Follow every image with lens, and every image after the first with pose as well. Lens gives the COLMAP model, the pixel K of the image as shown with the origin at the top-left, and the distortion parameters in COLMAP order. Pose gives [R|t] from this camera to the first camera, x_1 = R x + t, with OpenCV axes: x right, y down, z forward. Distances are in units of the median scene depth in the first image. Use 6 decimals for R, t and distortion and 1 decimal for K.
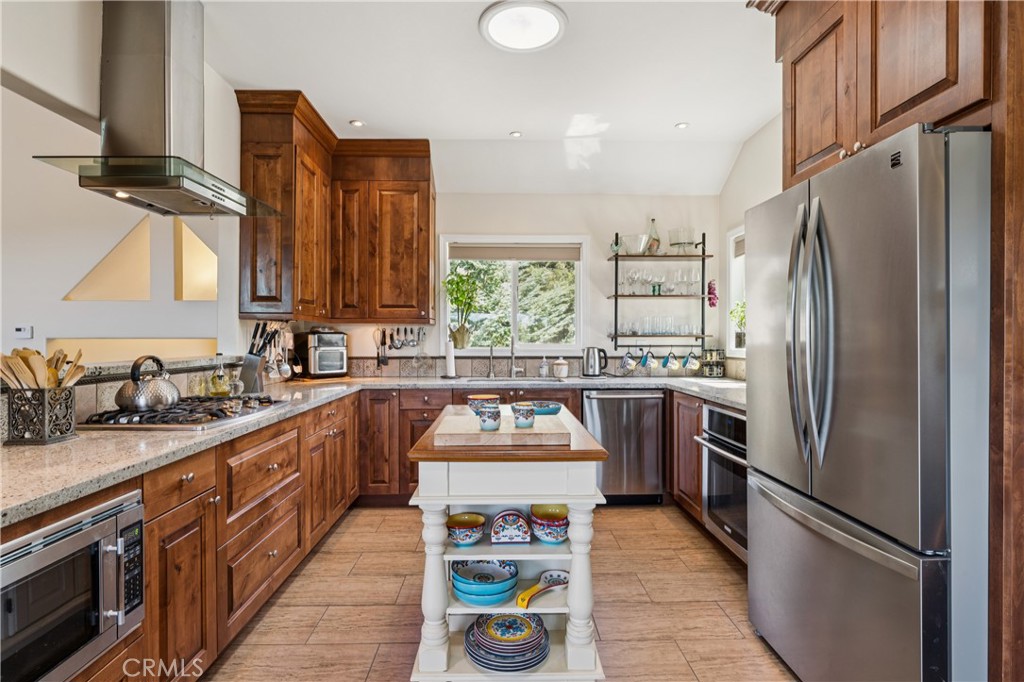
lens RADIAL K [[518.2, 0, 511.2], [0, 518.2, 342.0], [0, 0, 1]] dist [-0.000117, 0.000000]
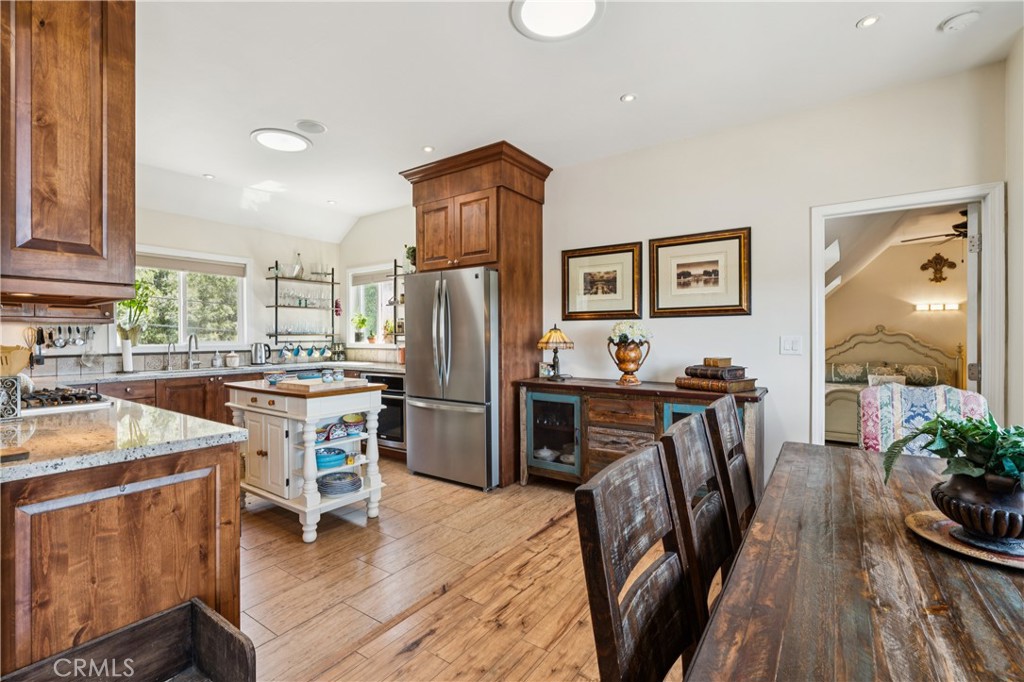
lens RADIAL K [[467.7, 0, 511.2], [0, 467.7, 338.1], [0, 0, 1]] dist [0.001519, 0.000315]
pose [[0.594101, -0.006328, 0.804365, -0.433162], [0.010324, 0.999947, 0.000242, 0.003524], [-0.804324, 0.008161, 0.594135, -0.252137]]
